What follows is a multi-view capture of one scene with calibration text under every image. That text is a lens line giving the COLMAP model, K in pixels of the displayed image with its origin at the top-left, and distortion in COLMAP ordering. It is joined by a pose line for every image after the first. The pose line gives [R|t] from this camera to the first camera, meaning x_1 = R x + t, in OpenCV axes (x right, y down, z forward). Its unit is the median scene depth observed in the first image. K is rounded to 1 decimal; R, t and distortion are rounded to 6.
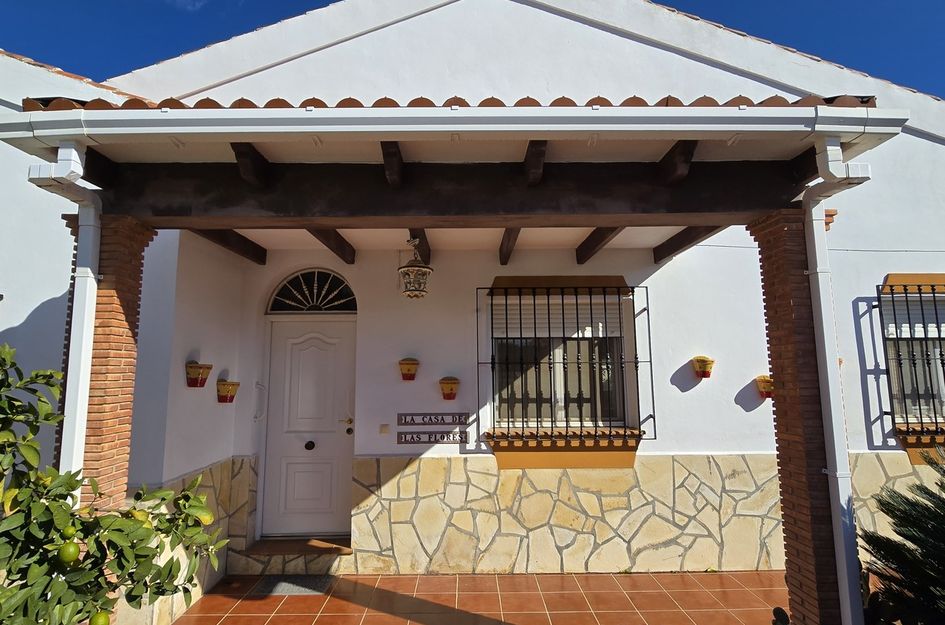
lens RADIAL K [[505.3, 0, 474.1], [0, 505.3, 307.1], [0, 0, 1]] dist [0.001308, -0.003546]
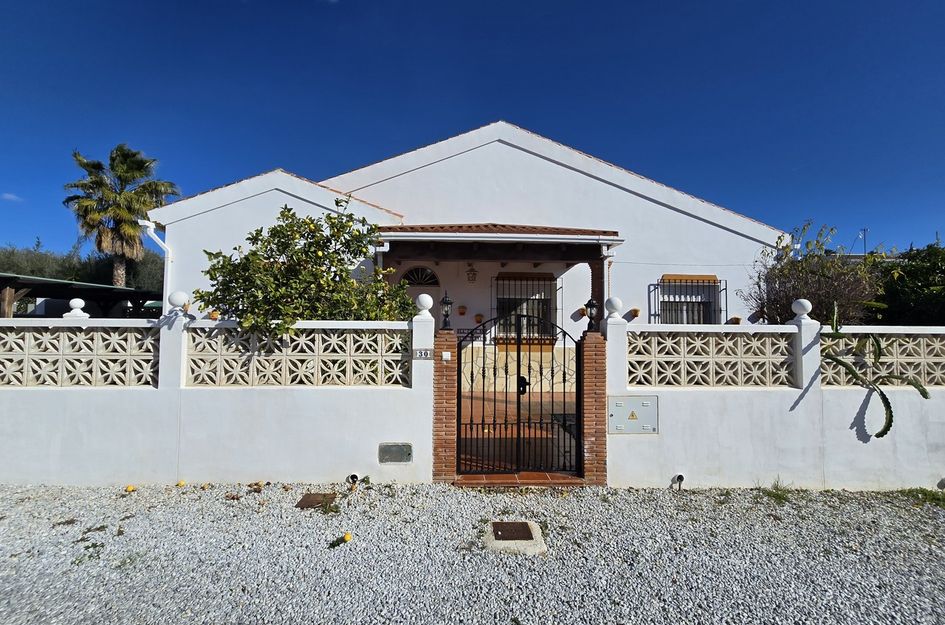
lens RADIAL K [[505.3, 0, 470.1], [0, 505.3, 309.7], [0, 0, 1]] dist [0.001308, -0.003546]
pose [[0.998430, 0.017674, 0.053150, -0.216672], [-0.022661, 0.995244, 0.094739, -0.107102], [-0.051223, -0.095795, 0.994082, -1.360950]]
